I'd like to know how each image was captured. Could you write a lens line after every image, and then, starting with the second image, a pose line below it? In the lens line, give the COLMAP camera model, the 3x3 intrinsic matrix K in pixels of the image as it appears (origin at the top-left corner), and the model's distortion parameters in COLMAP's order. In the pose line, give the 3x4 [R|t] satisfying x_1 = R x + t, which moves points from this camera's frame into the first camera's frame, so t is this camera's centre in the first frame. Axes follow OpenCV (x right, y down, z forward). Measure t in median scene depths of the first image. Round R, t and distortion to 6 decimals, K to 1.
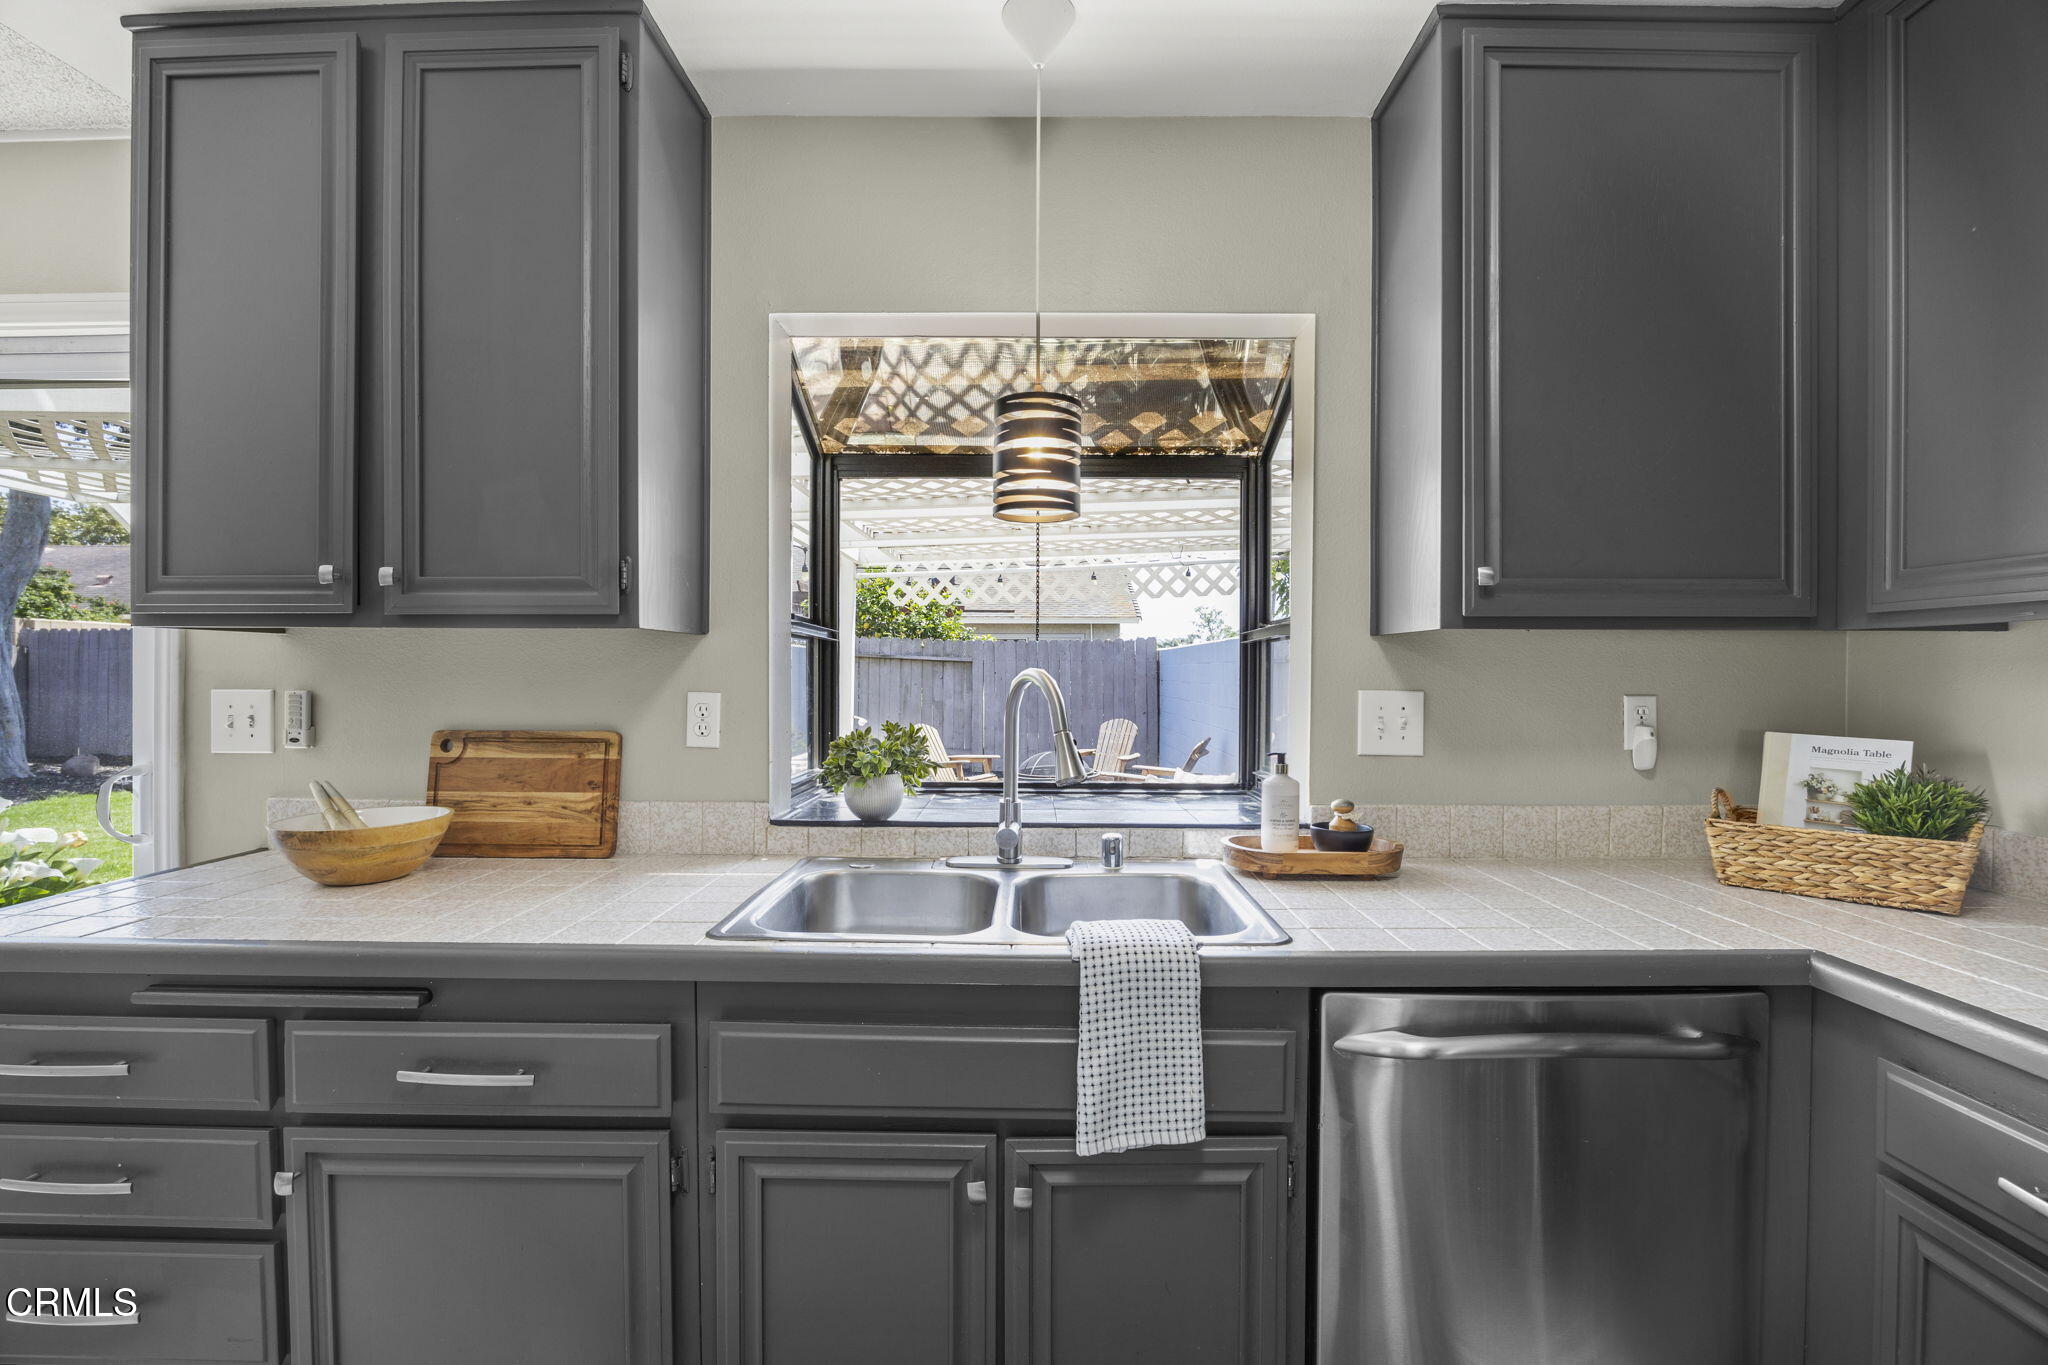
lens RADIAL K [[881.4, 0, 1035.8], [0, 881.4, 686.4], [0, 0, 1]] dist [-0.017443, -0.000235]
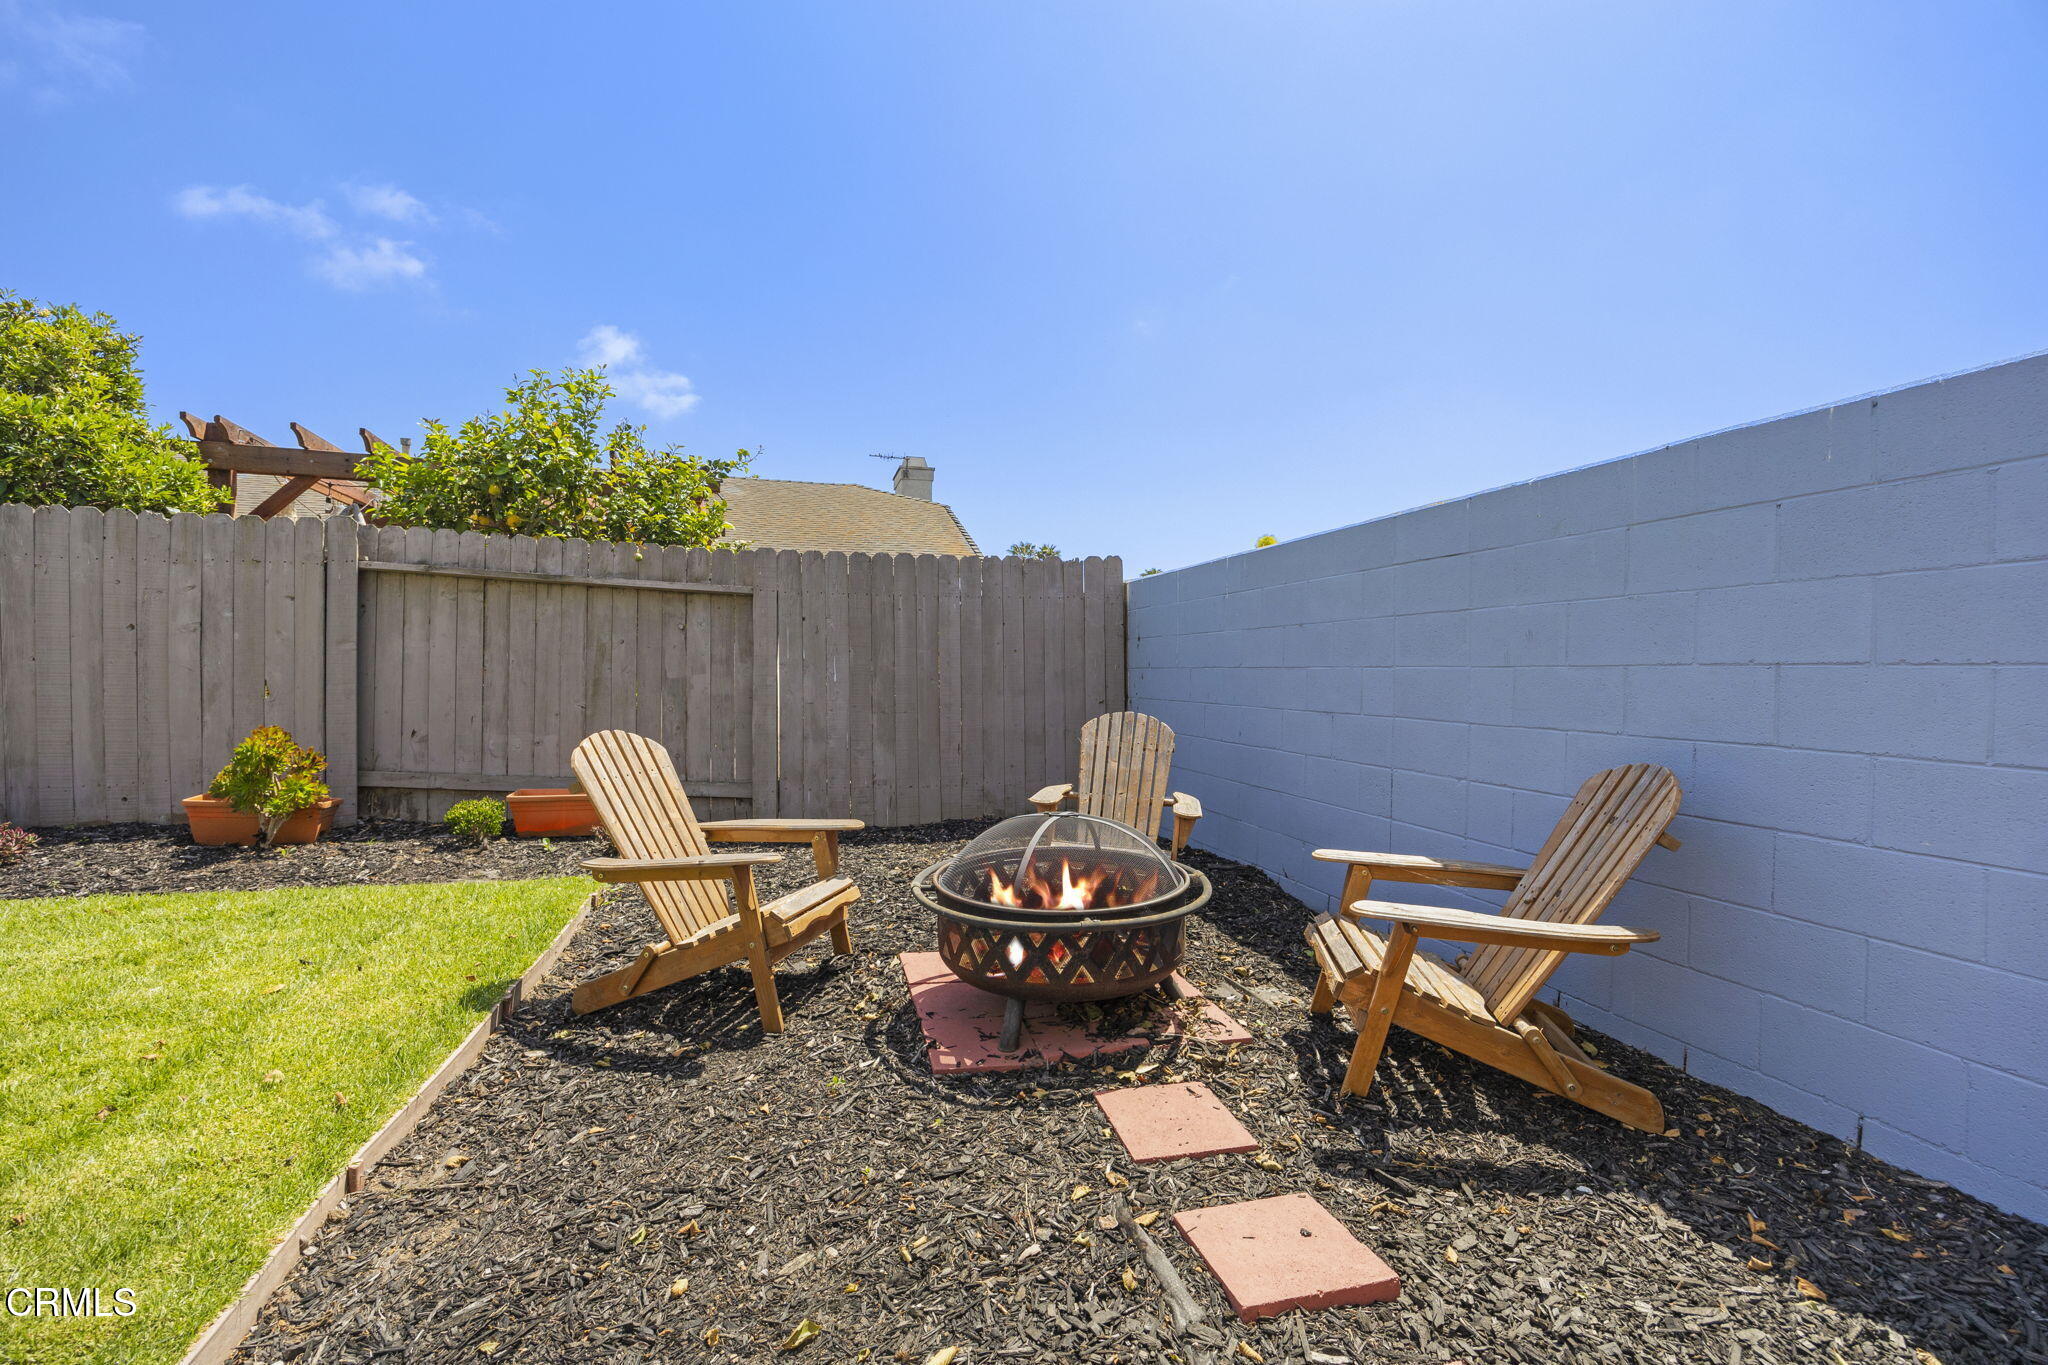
lens RADIAL K [[875.2, 0, 1012.6], [0, 875.2, 676.8], [0, 0, 1]] dist [-0.003803, -0.000216]
pose [[0.967127, 0.003860, 0.254263, -0.422616], [-0.001165, 0.999942, -0.010748, 0.153584], [-0.254290, 0.010099, 0.967075, 3.852809]]
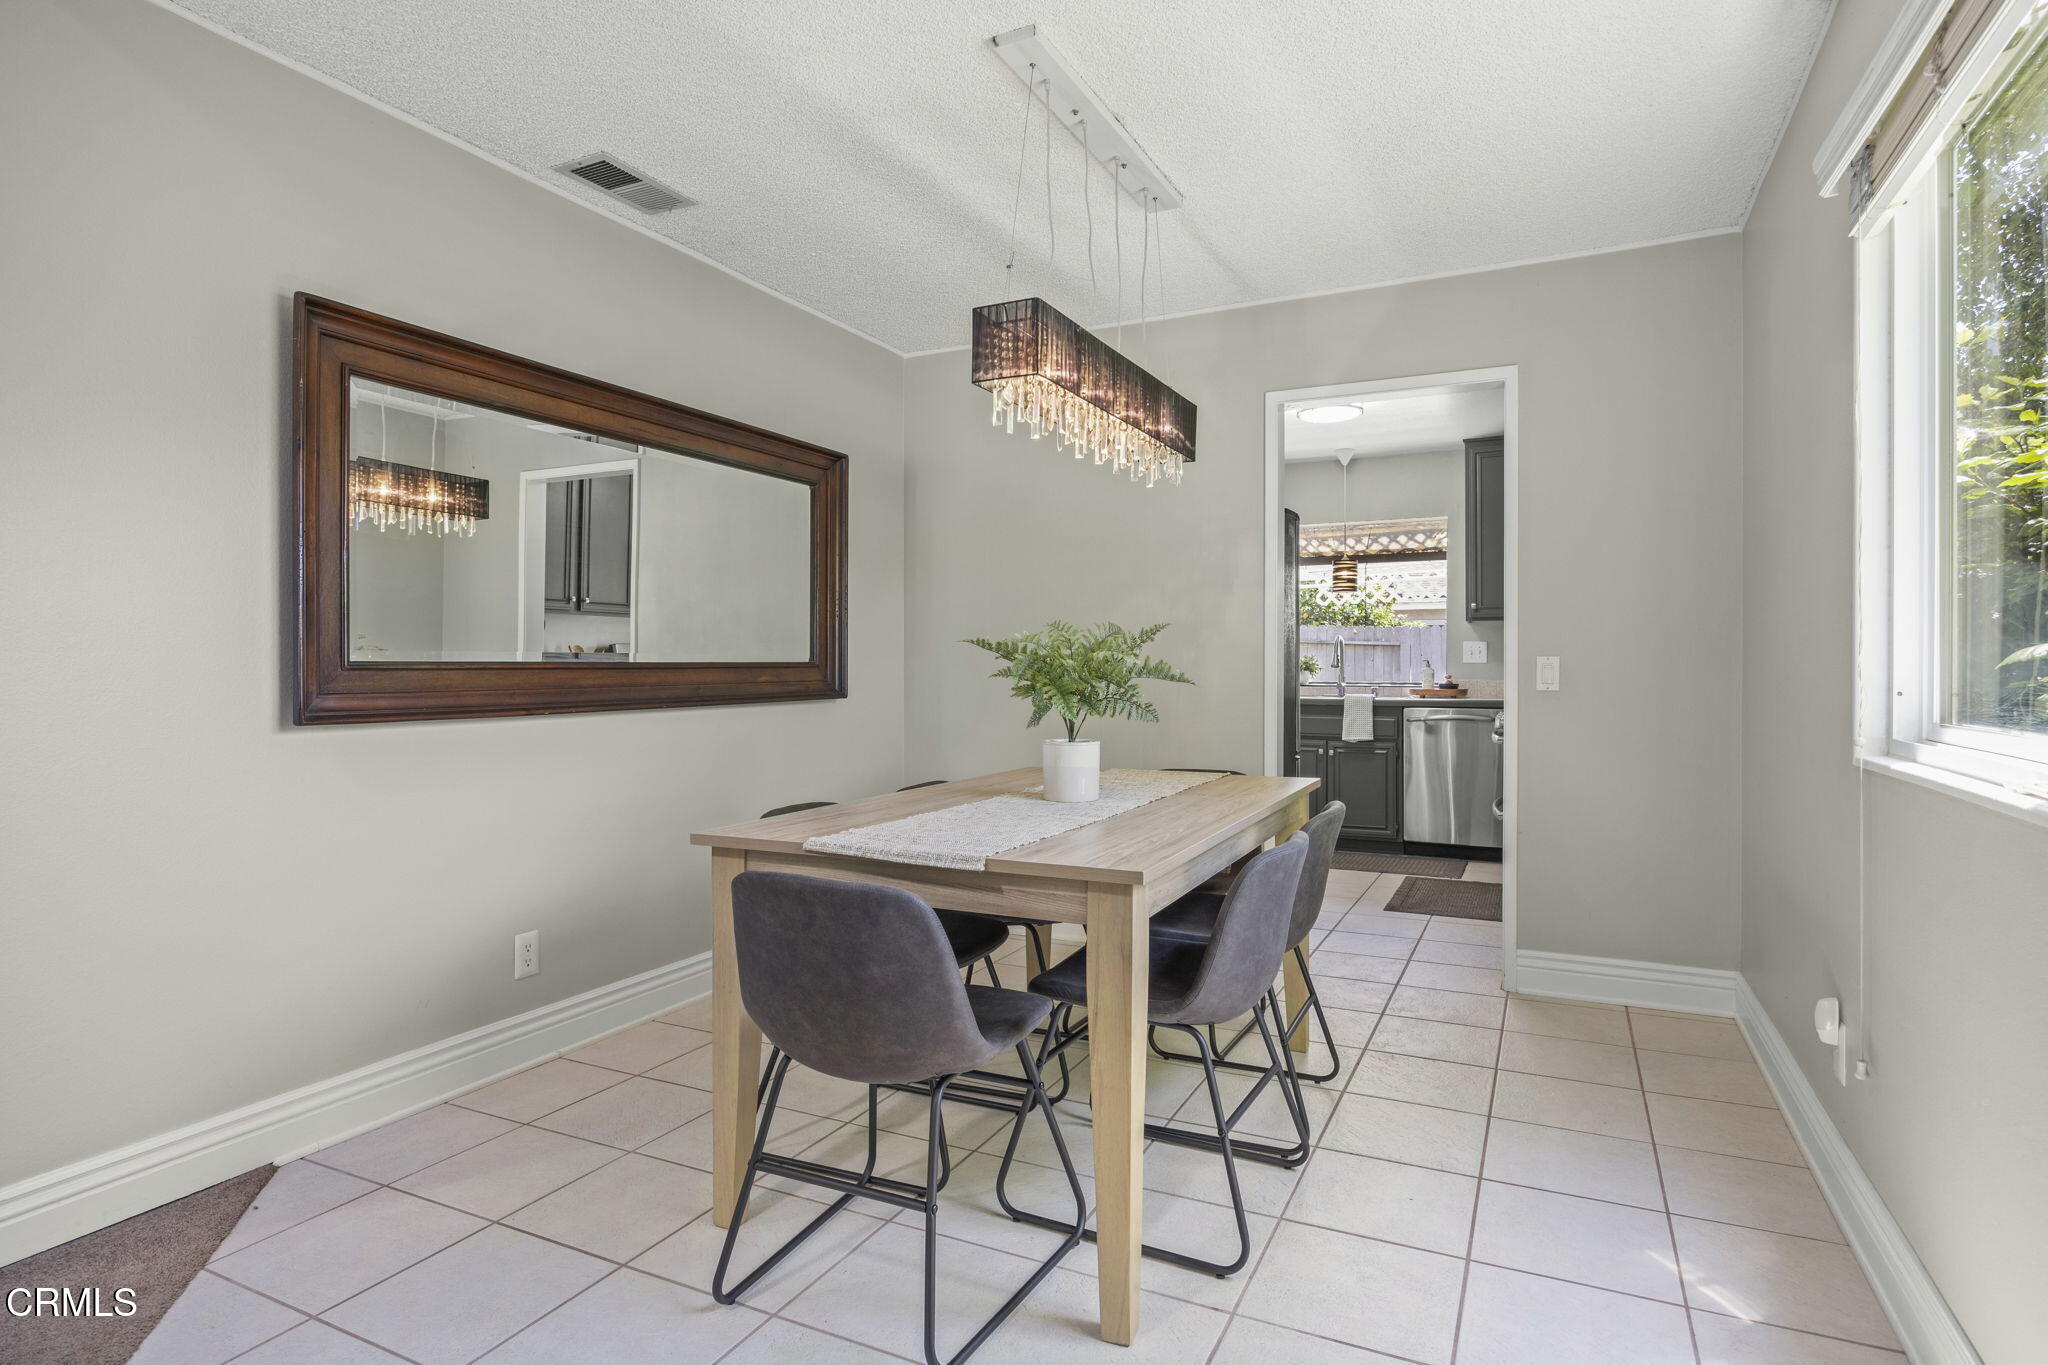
lens RADIAL K [[1032.2, 0, 1037.7], [0, 1032.2, 674.3], [0, 0, 1]] dist [-0.002562, -0.000038]
pose [[0.901088, -0.004632, -0.433611, 0.611230], [0.000771, 0.999958, -0.009079, 0.154084], [0.433635, 0.007847, 0.901054, -2.923405]]
